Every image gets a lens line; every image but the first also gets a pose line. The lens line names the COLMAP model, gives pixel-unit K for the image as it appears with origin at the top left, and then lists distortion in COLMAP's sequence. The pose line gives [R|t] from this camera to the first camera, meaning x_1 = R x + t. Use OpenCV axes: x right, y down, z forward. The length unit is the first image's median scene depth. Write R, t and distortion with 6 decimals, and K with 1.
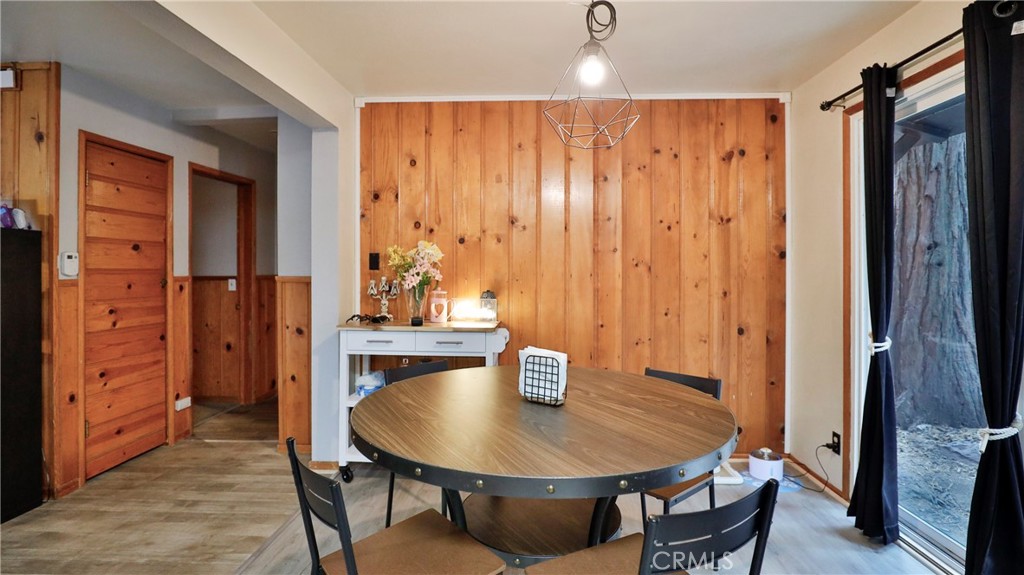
lens RADIAL K [[473.9, 0, 511.1], [0, 473.9, 272.3], [0, 0, 1]] dist [-0.031684, 0.000582]
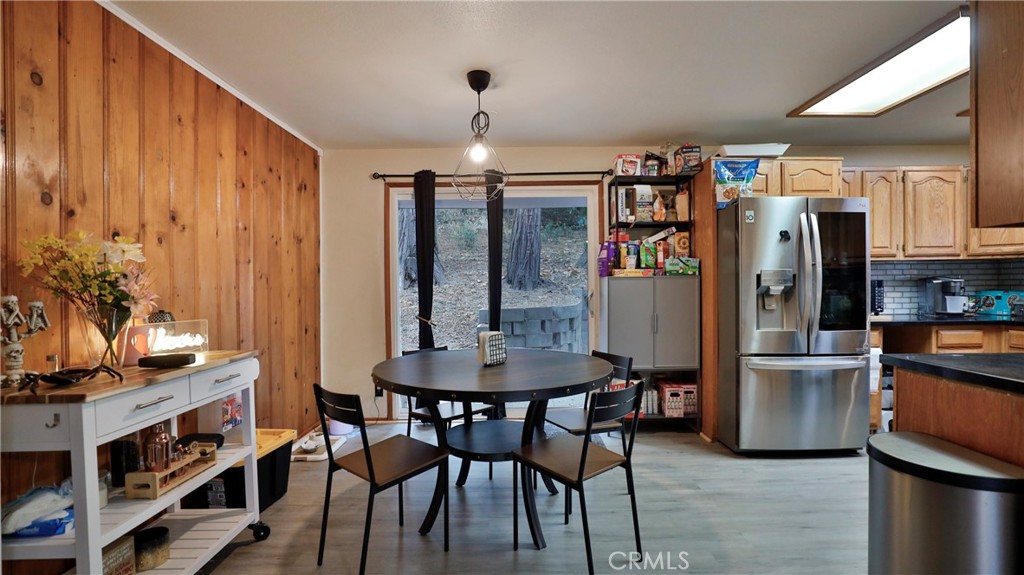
lens RADIAL K [[466.4, 0, 513.3], [0, 466.4, 285.5], [0, 0, 1]] dist [-0.049085, 0.018535]
pose [[-0.042953, -0.010162, 0.999025, -0.740609], [0.014986, 0.999829, 0.010815, 0.000274], [-0.998965, 0.015436, -0.042793, 0.500852]]
